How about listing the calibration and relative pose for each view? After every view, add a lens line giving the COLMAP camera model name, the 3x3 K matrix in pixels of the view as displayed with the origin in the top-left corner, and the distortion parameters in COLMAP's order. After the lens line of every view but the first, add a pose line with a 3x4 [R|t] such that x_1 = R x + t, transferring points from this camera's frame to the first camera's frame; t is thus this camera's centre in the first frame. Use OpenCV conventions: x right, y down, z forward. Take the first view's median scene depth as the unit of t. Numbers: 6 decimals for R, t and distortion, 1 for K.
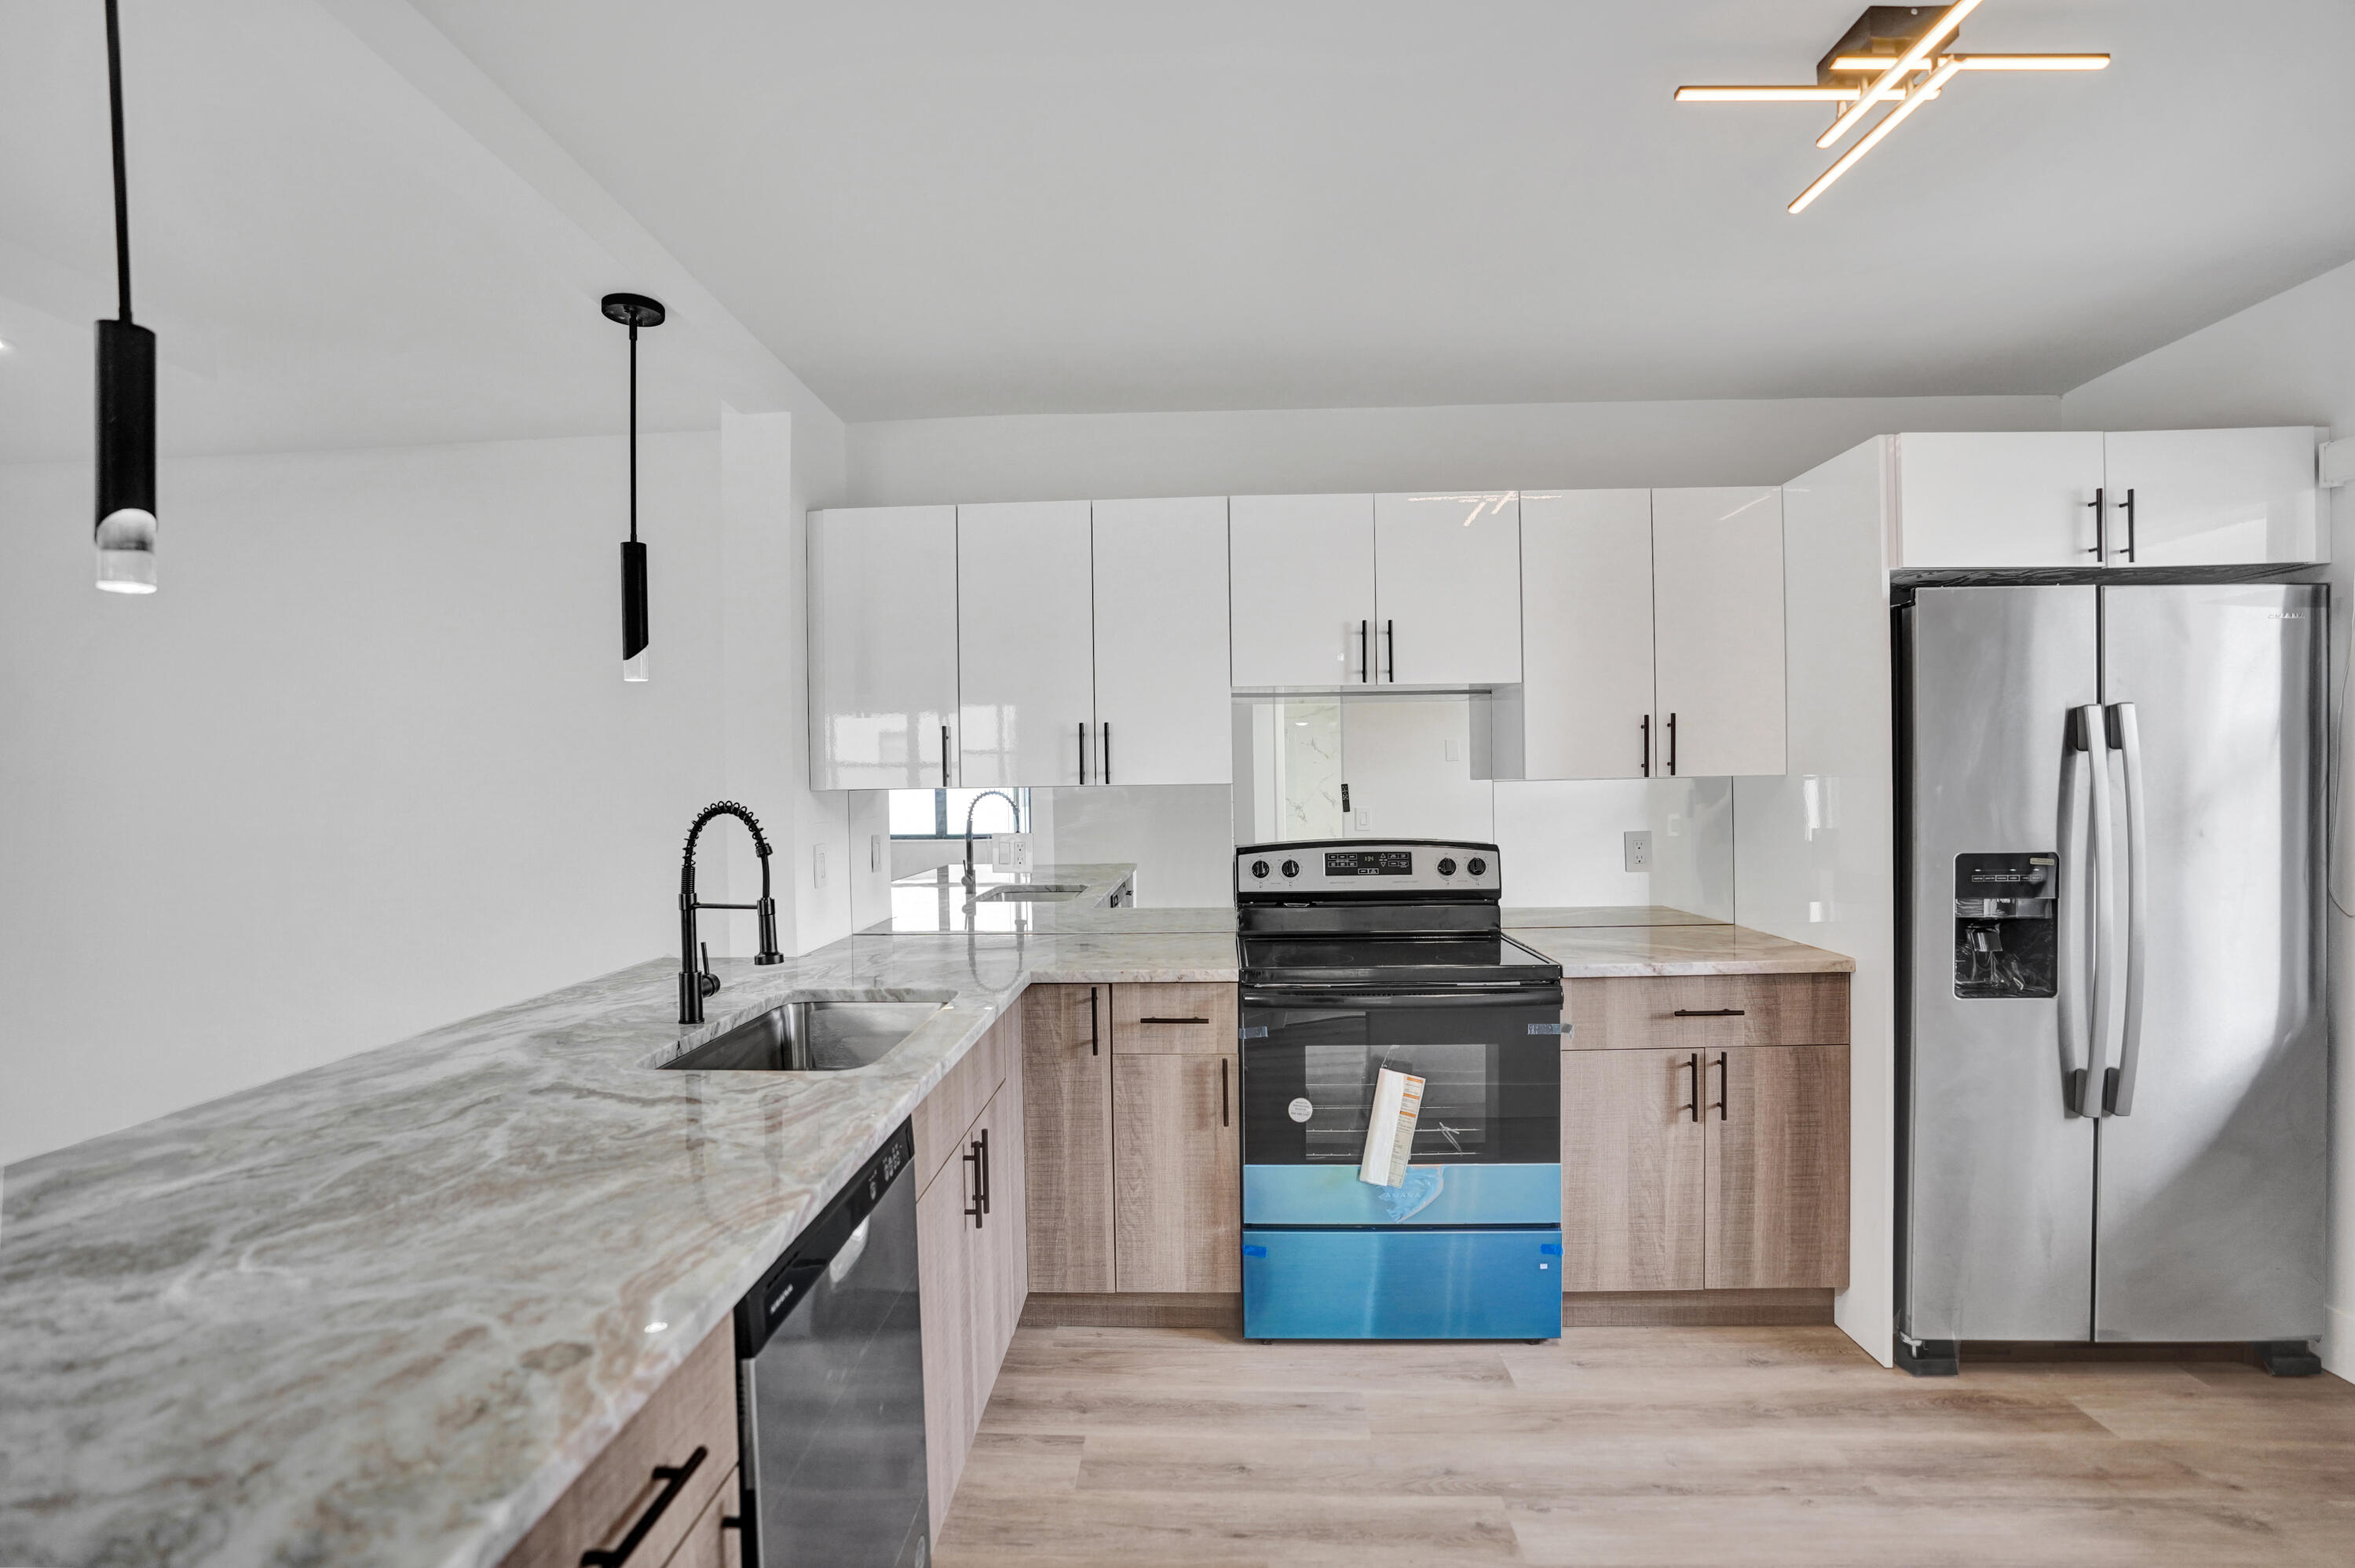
lens RADIAL K [[1099.1, 0, 1172.3], [0, 1099.1, 787.8], [0, 0, 1]] dist [-0.026419, 0.007860]
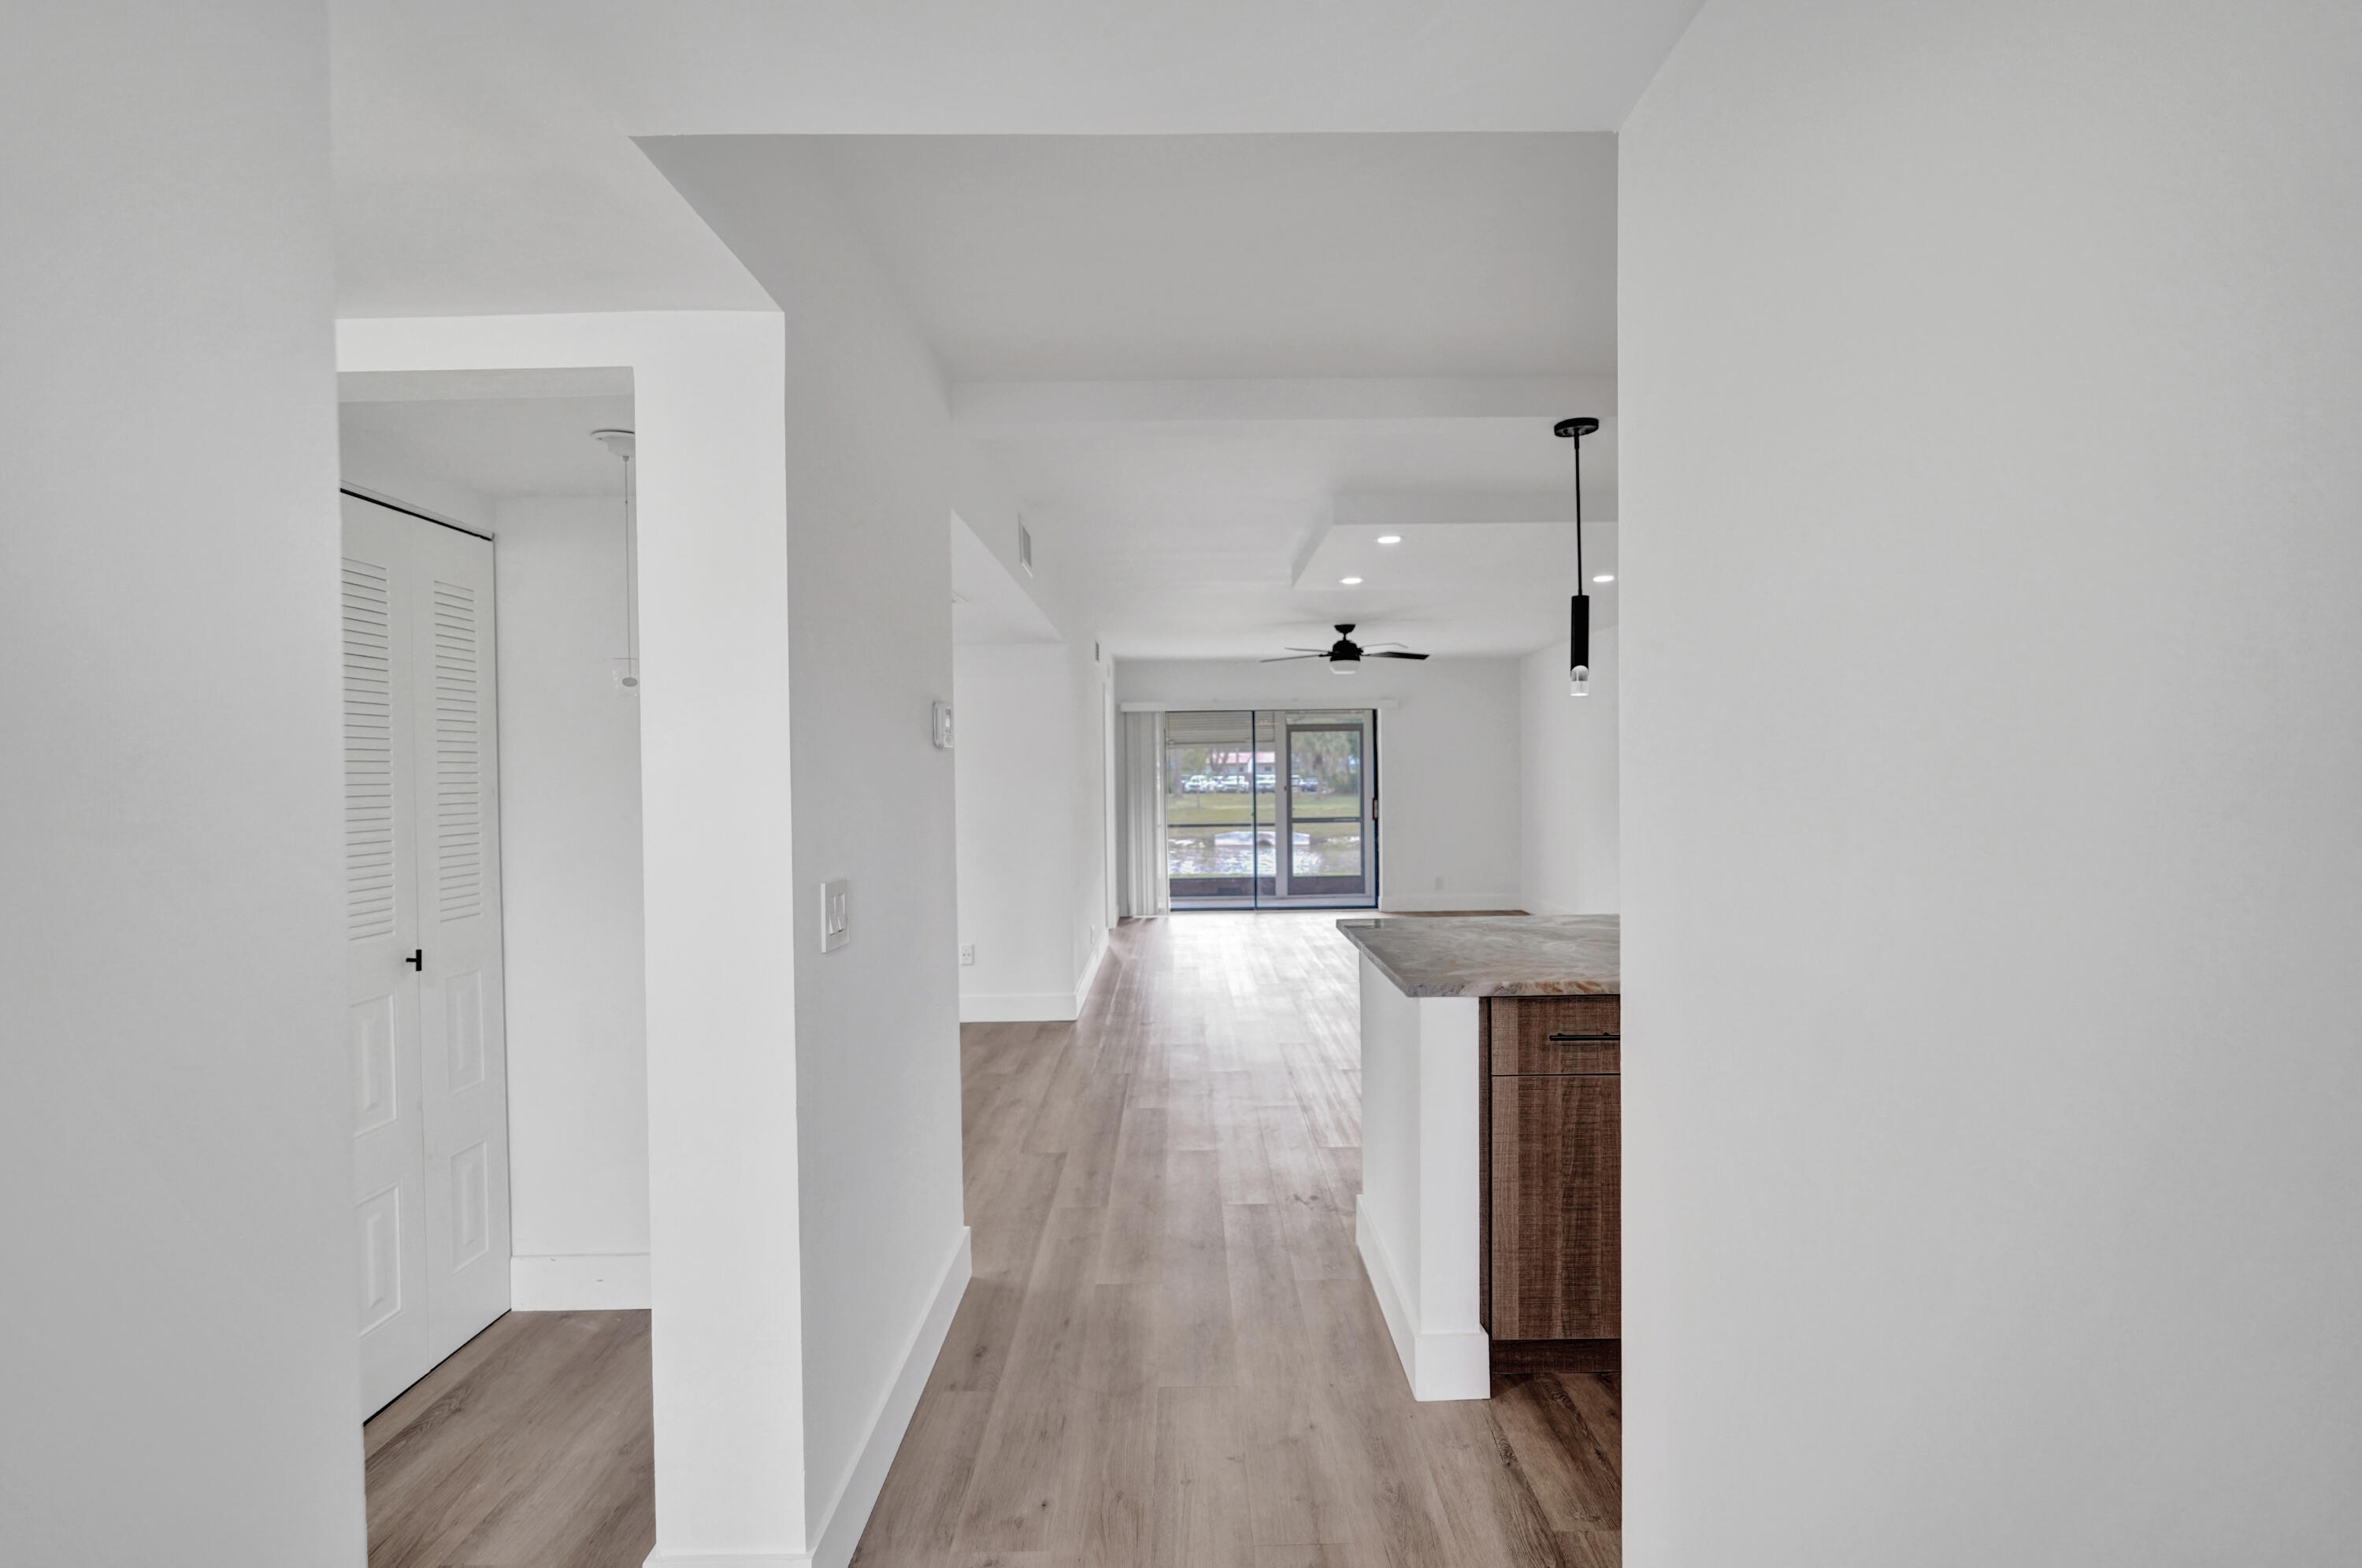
lens RADIAL K [[1102.4, 0, 1159.9], [0, 1102.4, 763.1], [0, 0, 1]] dist [-0.026419, 0.007860]
pose [[0.033655, 0.008413, -0.999398, 0.810786], [0.009822, 0.999913, 0.008748, -0.024095], [0.999385, -0.010111, 0.033570, -0.059646]]
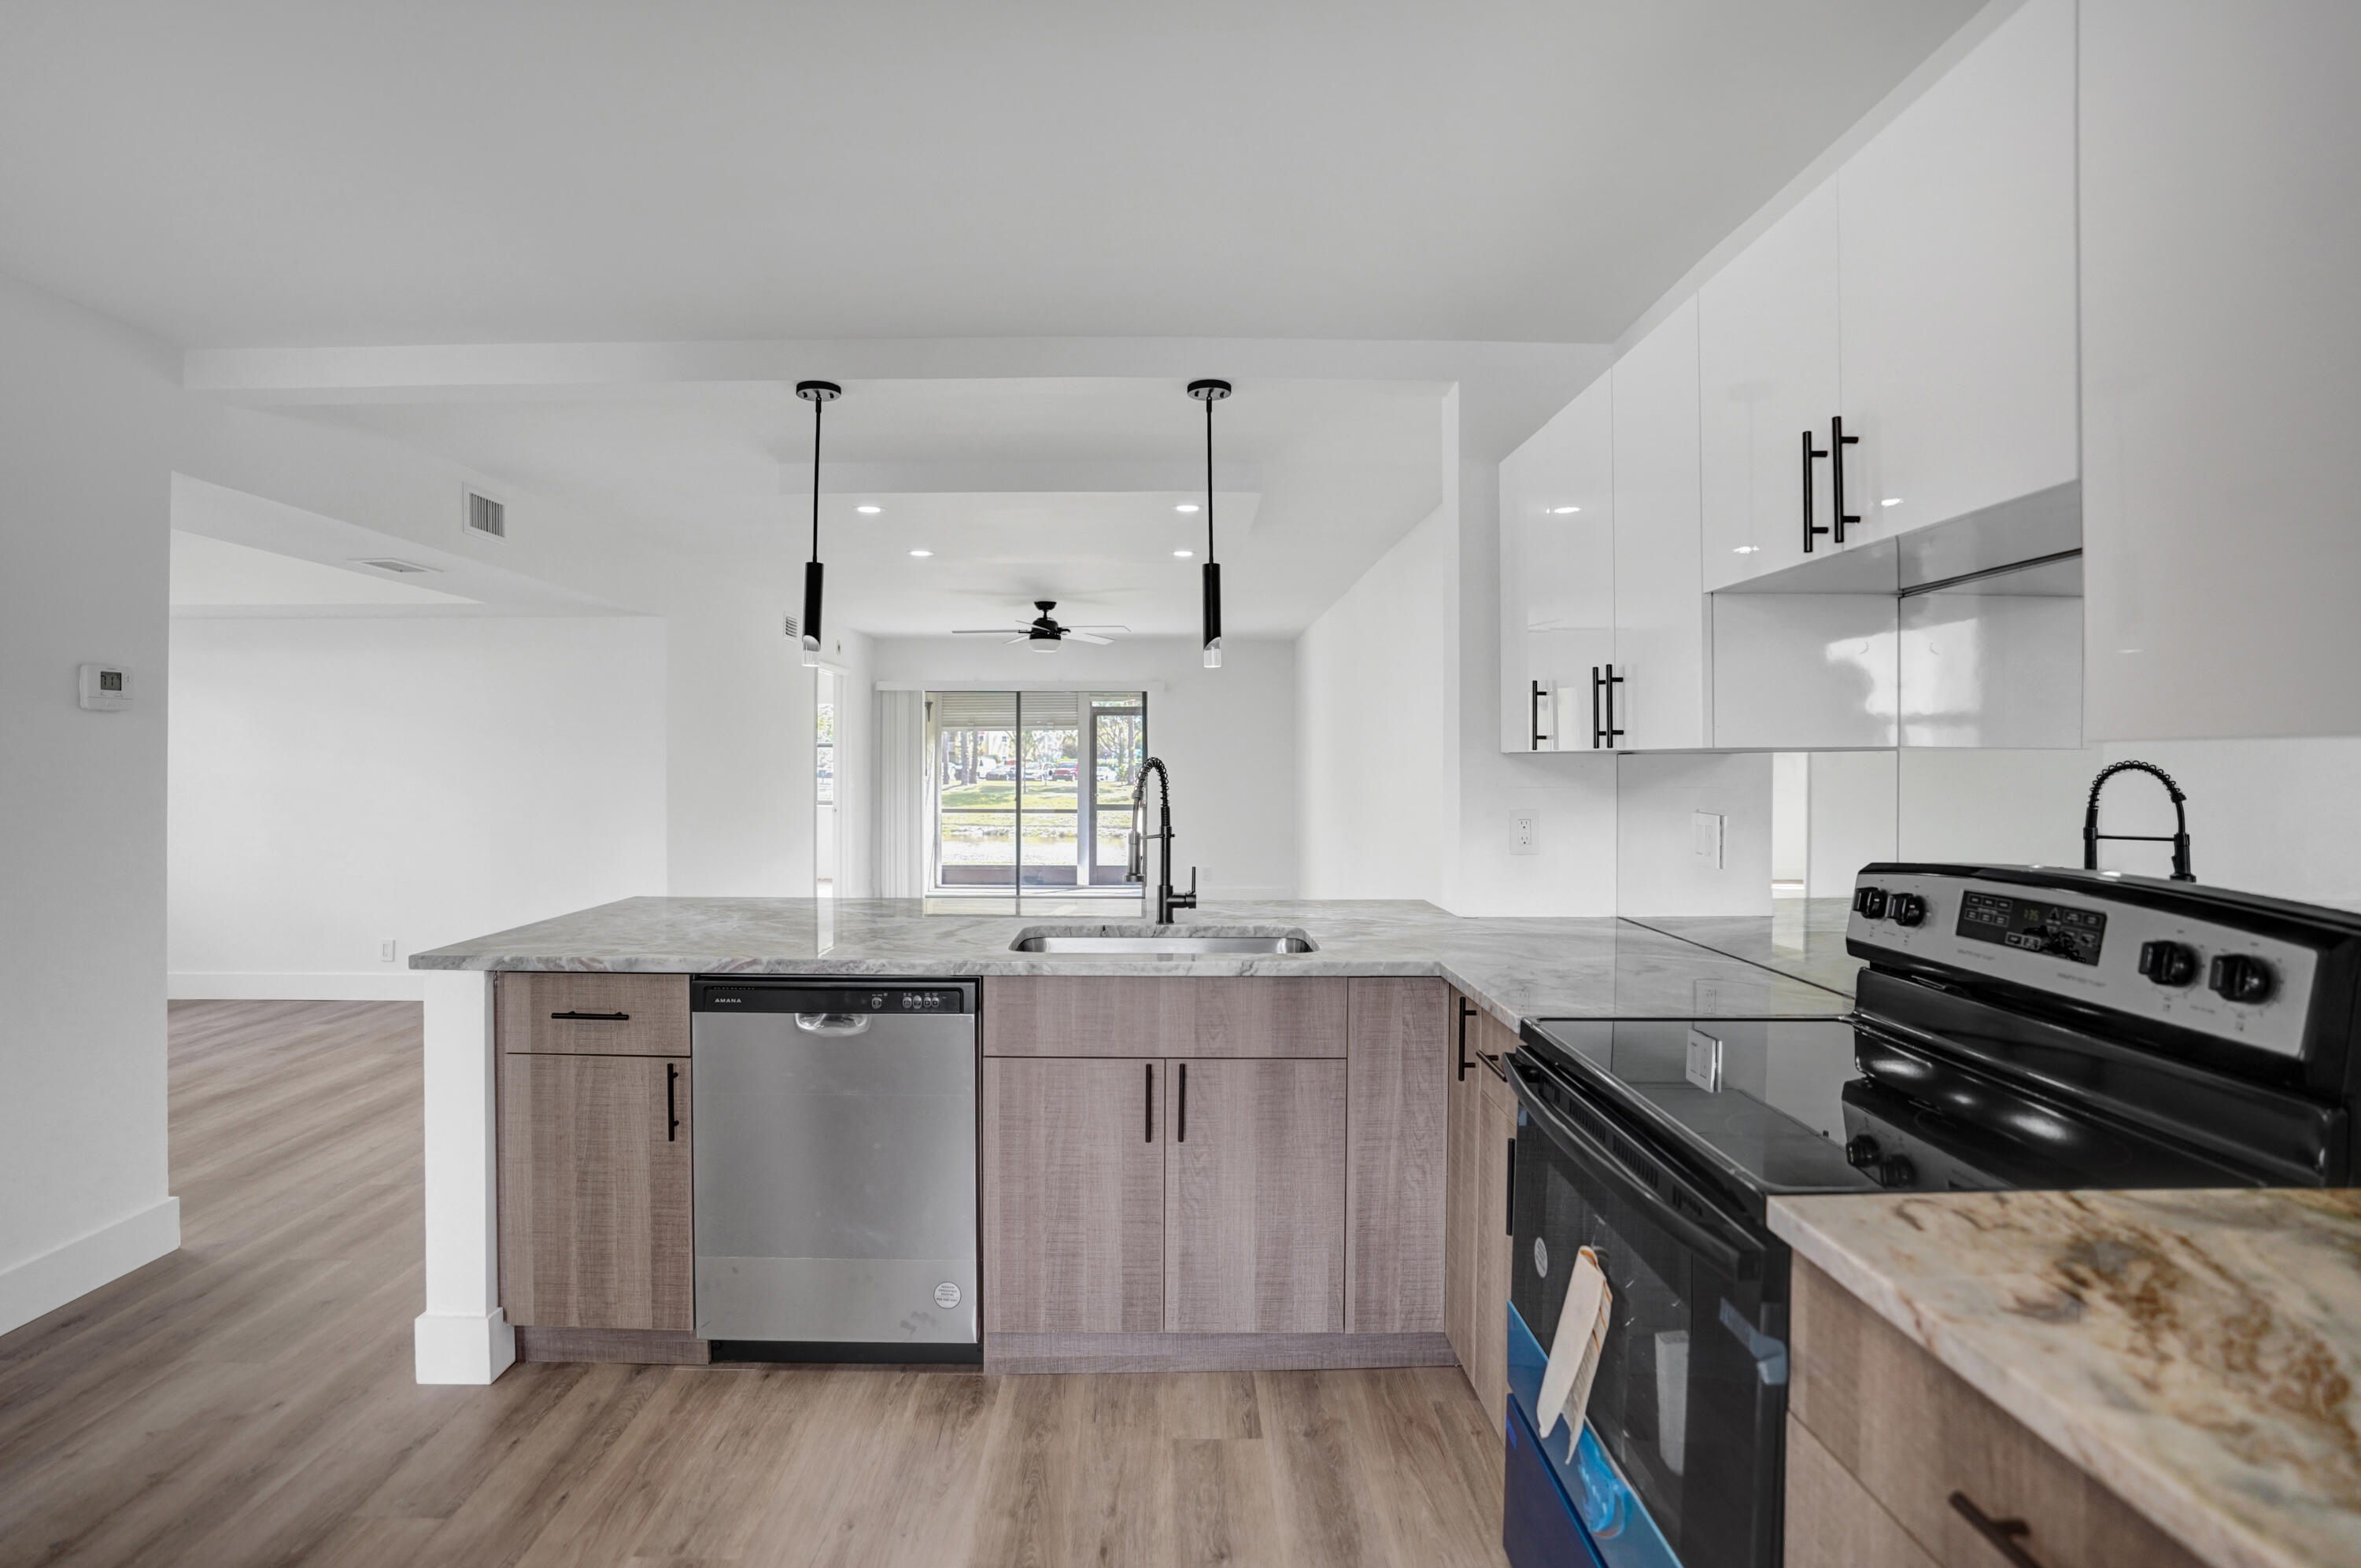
lens RADIAL K [[1129.7, 0, 1153.8], [0, 1129.7, 750.3], [0, 0, 1]] dist [-0.046117, 0.005024]
pose [[0.041540, 0.008287, -0.999102, 0.818263], [-0.008662, 0.999931, 0.007933, -0.005743], [0.999099, 0.008324, 0.041609, 0.809956]]
